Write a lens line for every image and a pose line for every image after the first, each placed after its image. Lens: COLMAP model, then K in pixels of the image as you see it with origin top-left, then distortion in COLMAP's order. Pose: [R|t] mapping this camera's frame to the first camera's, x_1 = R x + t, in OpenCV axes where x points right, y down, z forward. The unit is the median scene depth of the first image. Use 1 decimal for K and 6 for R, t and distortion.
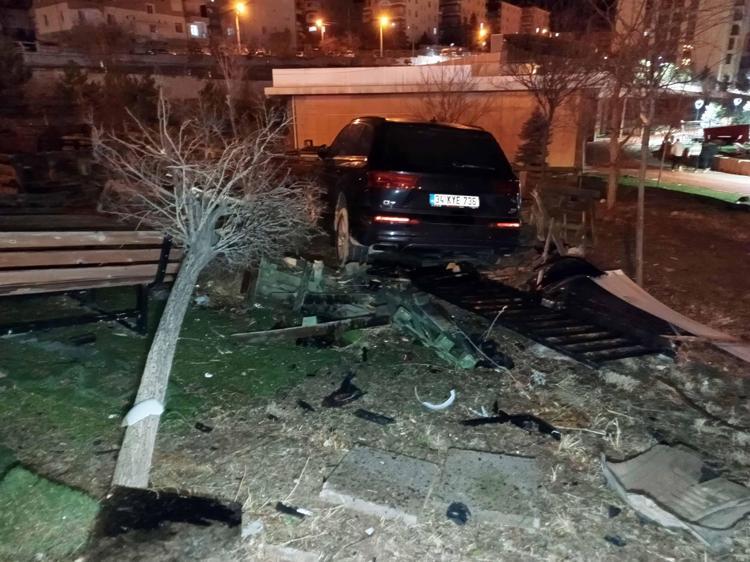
lens RADIAL K [[541.0, 0, 375.0], [0, 541.0, 281.0], [0, 0, 1]] dist [0.028323, -0.016221]
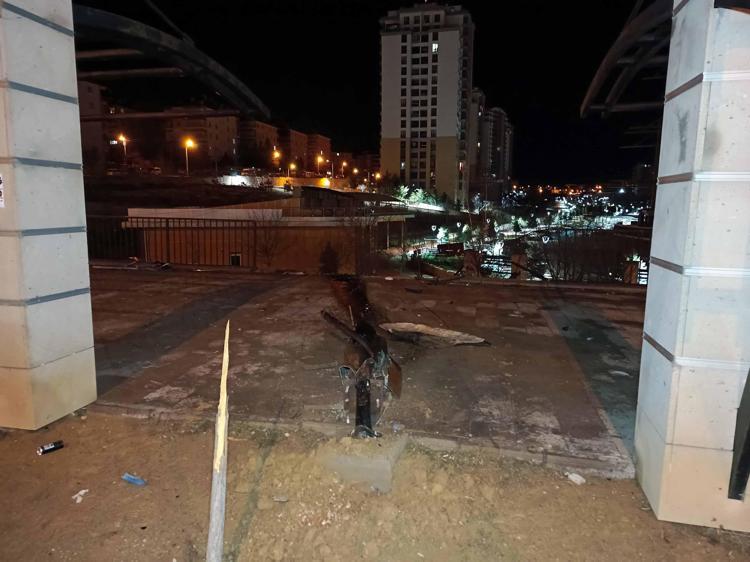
lens RADIAL K [[541.0, 0, 375.0], [0, 541.0, 281.0], [0, 0, 1]] dist [0.028323, -0.016221]
pose [[0.933532, -0.030415, 0.357202, -0.112727], [0.091650, 0.983531, -0.155778, 0.040526], [-0.346581, 0.178162, 0.920945, -0.386153]]
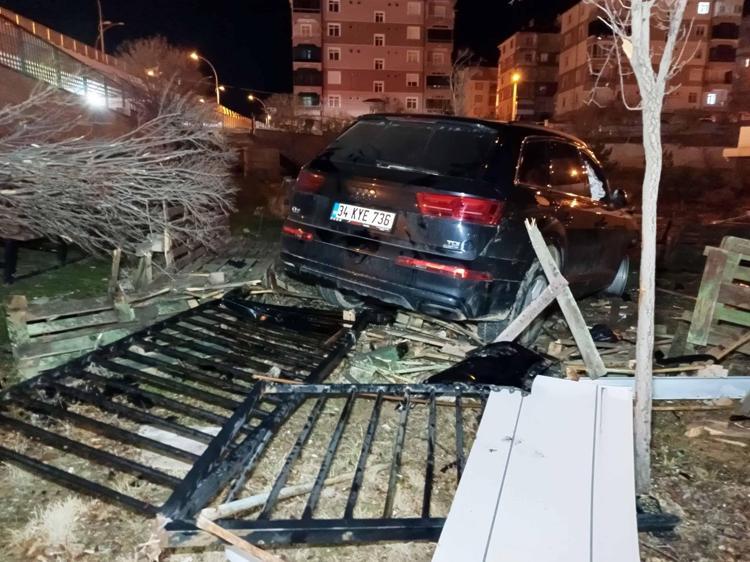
lens RADIAL K [[541.0, 0, 375.0], [0, 541.0, 281.0], [0, 0, 1]] dist [0.028323, -0.016221]
pose [[0.642611, 0.163319, -0.748584, 0.114727], [-0.259085, 0.965784, -0.011703, -0.011593], [0.721059, 0.201467, 0.662937, 0.100862]]
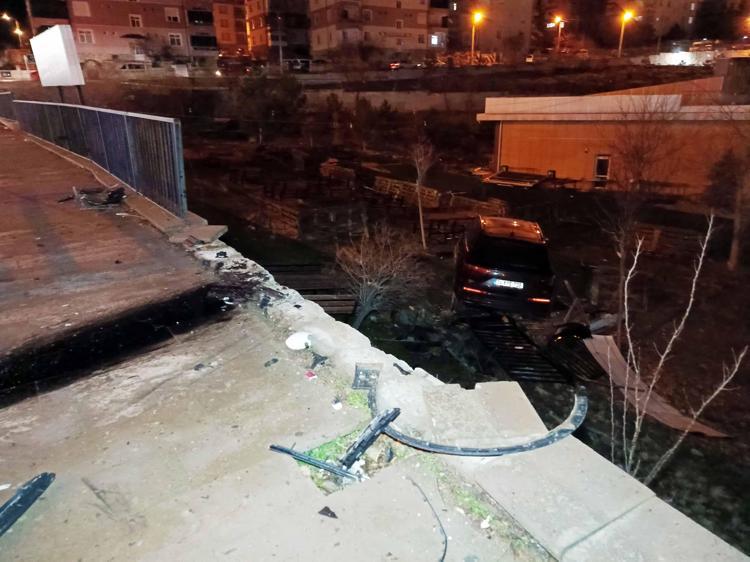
lens RADIAL K [[531.4, 0, 375.0], [0, 531.4, 281.0], [0, 0, 1]] dist [0.041903, -0.028878]
pose [[0.919021, 0.128964, -0.372517, 0.069195], [-0.119021, 0.991648, 0.049674, -0.033343], [0.375812, -0.001314, 0.926695, -0.144860]]
